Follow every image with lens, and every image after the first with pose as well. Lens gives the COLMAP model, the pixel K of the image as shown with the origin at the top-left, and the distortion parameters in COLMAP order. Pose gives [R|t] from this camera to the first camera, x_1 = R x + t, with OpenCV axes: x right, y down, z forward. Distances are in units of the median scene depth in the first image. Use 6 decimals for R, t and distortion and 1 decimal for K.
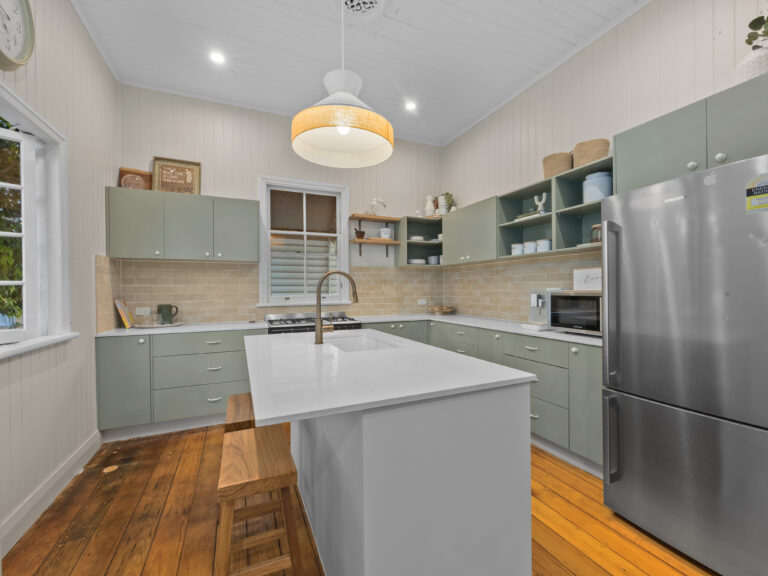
lens RADIAL K [[329.4, 0, 386.3], [0, 329.4, 287.9], [0, 0, 1]] dist [-0.003554, 0.000076]
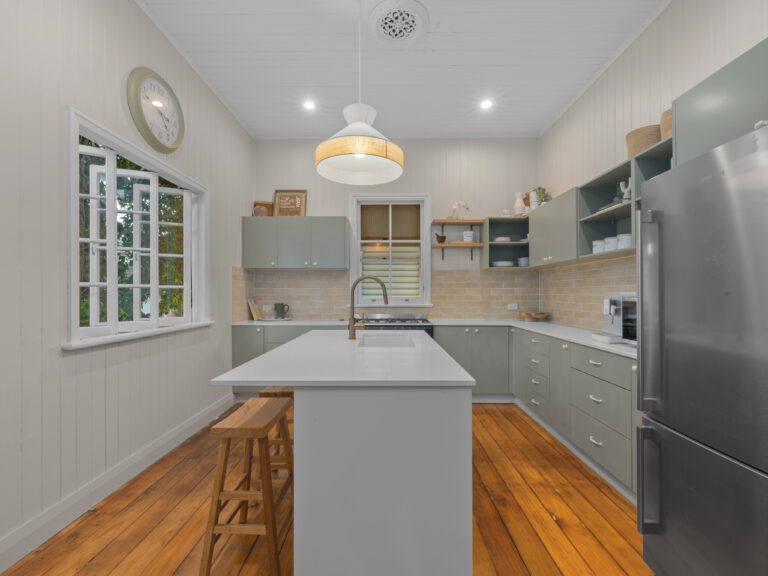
lens RADIAL K [[329.4, 0, 385.5], [0, 329.4, 287.7], [0, 0, 1]] dist [-0.003554, 0.000076]
pose [[0.908908, 0.000247, -0.416998, 0.241519], [-0.004822, 0.999939, -0.009917, -0.000214], [0.416970, 0.011025, 0.908853, -0.003016]]
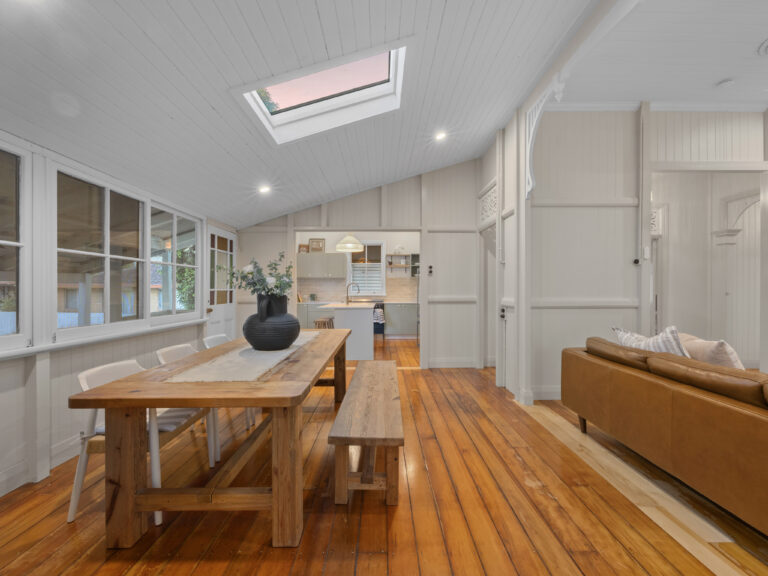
lens RADIAL K [[329.4, 0, 389.6], [0, 329.4, 290.2], [0, 0, 1]] dist [-0.003554, 0.000076]
pose [[0.922165, 0.005121, -0.386763, 0.941349], [-0.006331, 0.999978, -0.001855, 0.020520], [0.386745, 0.004159, 0.922177, -1.228104]]
